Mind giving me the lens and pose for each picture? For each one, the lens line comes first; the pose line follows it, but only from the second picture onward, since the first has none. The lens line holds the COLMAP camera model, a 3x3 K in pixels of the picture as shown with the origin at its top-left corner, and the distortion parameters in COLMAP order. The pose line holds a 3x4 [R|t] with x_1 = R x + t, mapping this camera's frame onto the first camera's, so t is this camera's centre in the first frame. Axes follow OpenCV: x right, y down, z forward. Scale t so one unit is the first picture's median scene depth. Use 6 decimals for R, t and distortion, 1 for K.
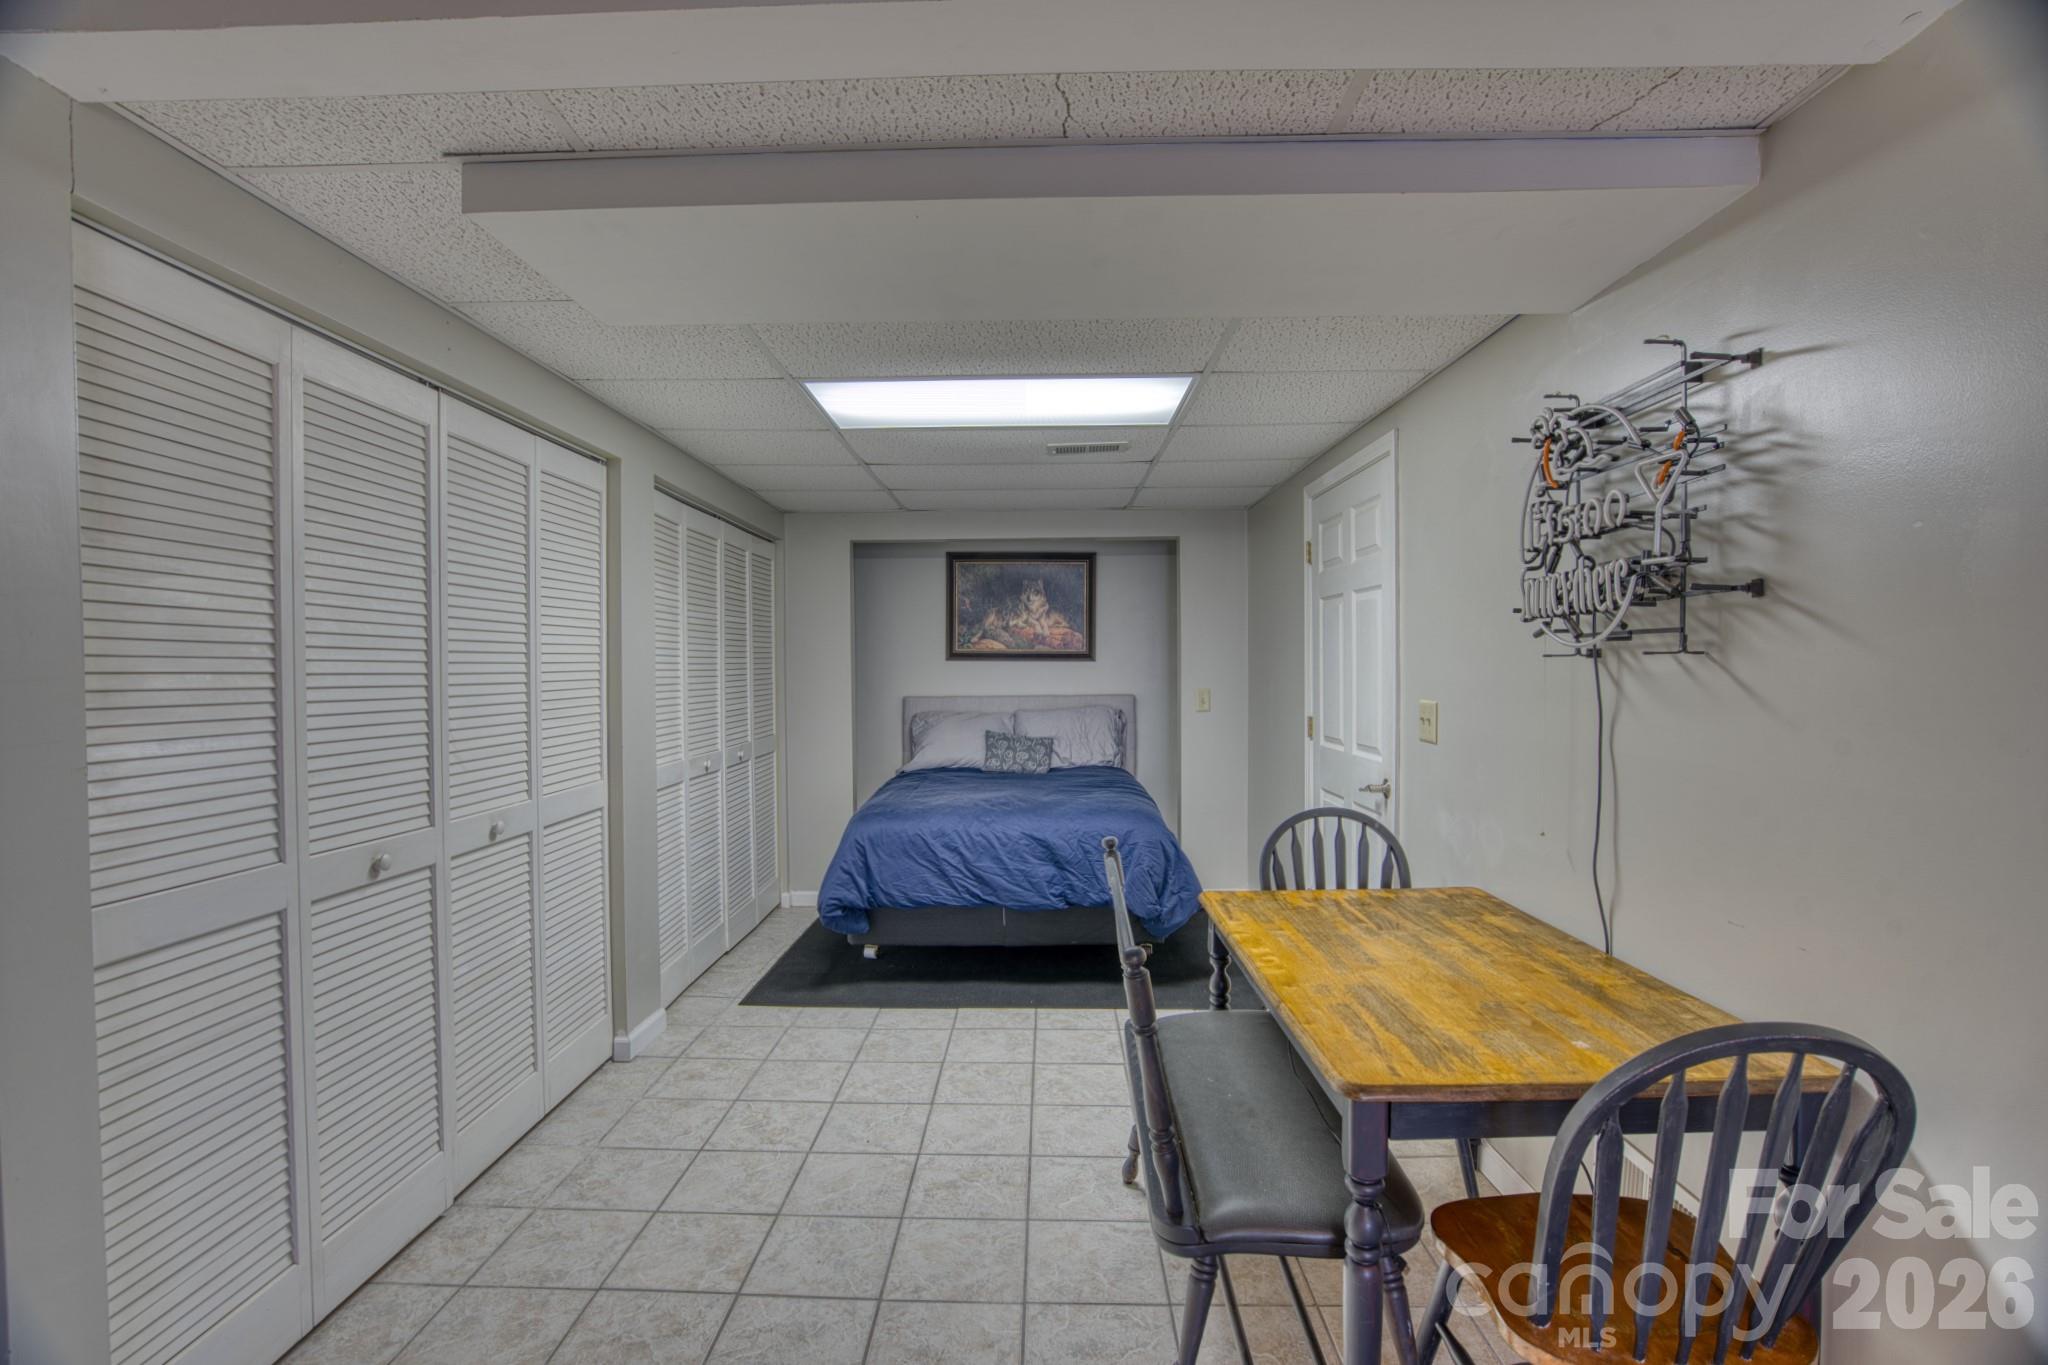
lens RADIAL K [[953.2, 0, 1009.9], [0, 953.2, 688.1], [0, 0, 1]] dist [-0.065229, 0.025106]
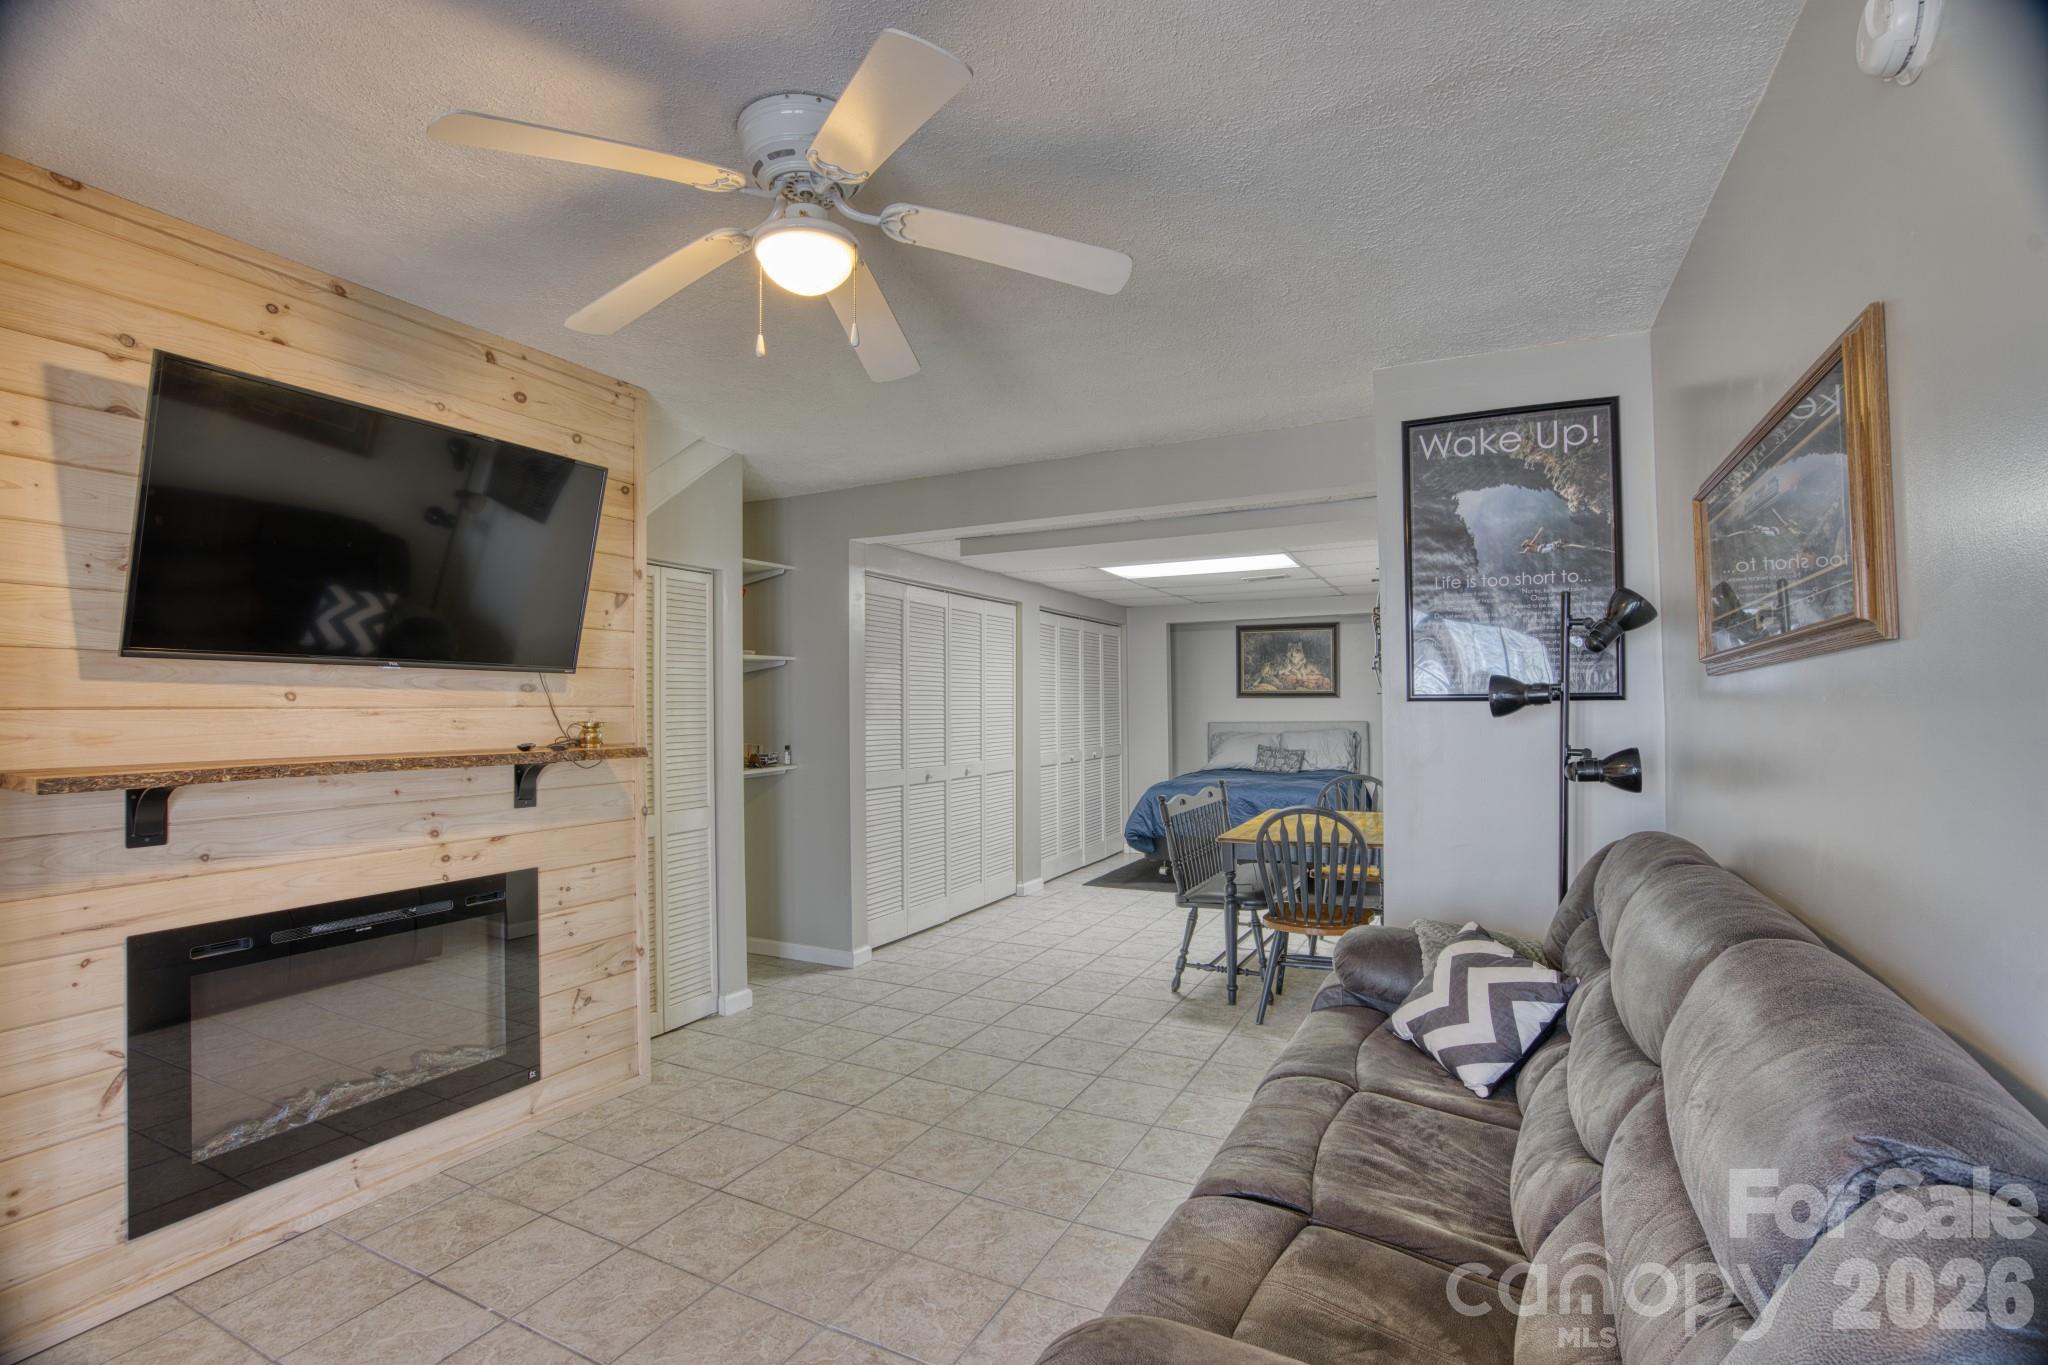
lens RADIAL K [[937.6, 0, 1002.4], [0, 937.6, 687.2], [0, 0, 1]] dist [-0.066061, 0.024568]
pose [[0.897713, -0.010597, -0.440453, 0.374655], [-0.007018, 0.999240, -0.038344, 0.019341], [0.440525, 0.037513, 0.896956, -0.712848]]
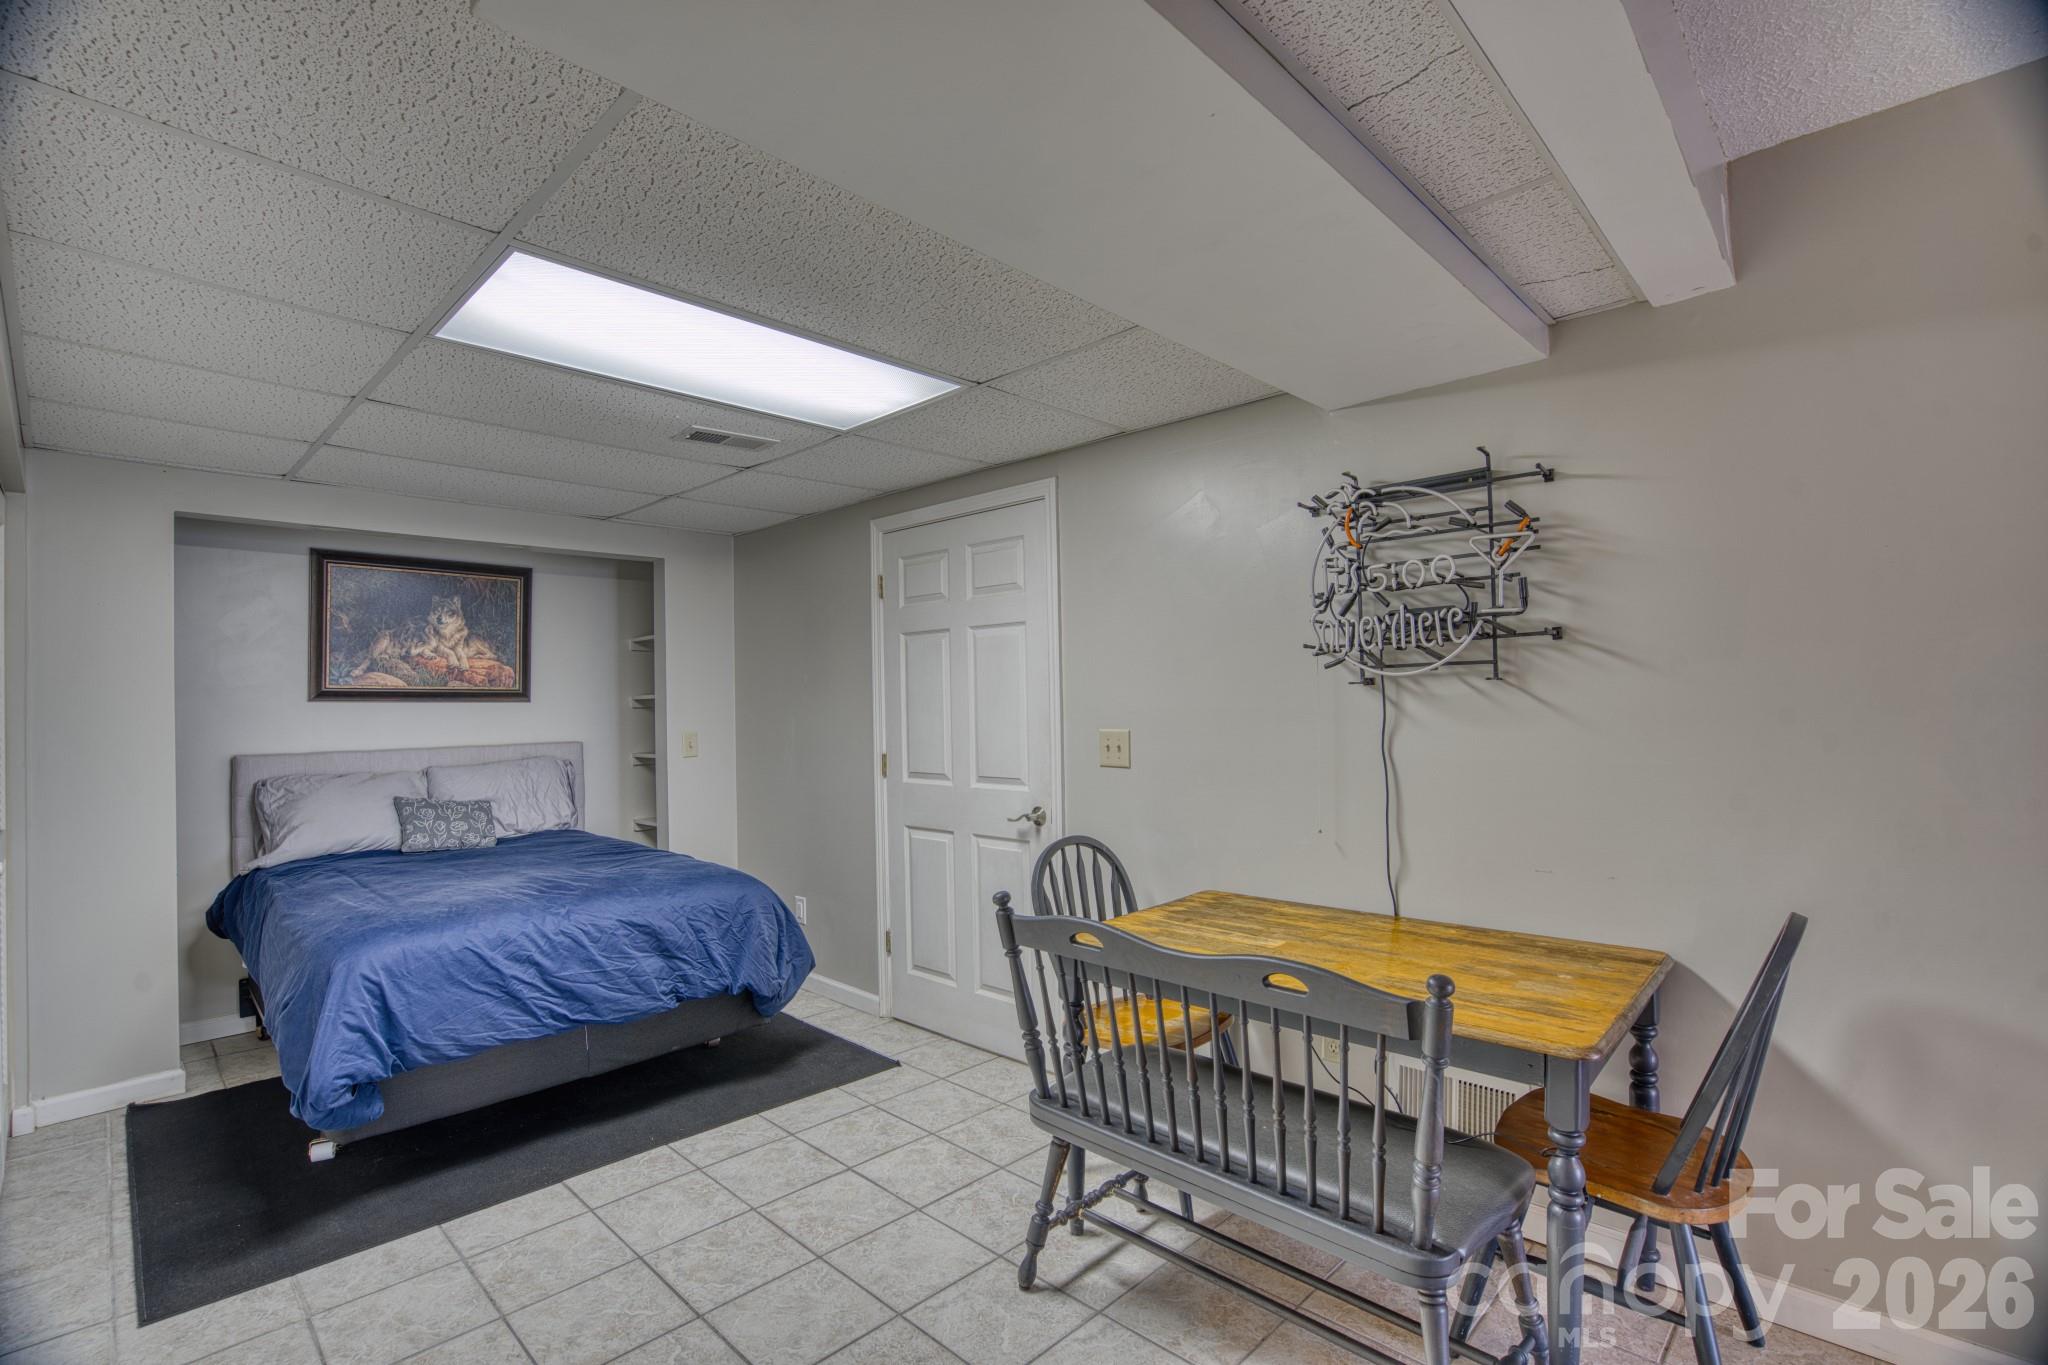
lens RADIAL K [[937.6, 0, 1002.4], [0, 937.6, 687.2], [0, 0, 1]] dist [-0.066061, 0.024568]
pose [[0.677756, 0.009269, 0.735228, -0.323258], [0.028919, 0.998811, -0.039251, 0.002772], [-0.734718, 0.047865, 0.676682, 0.259999]]
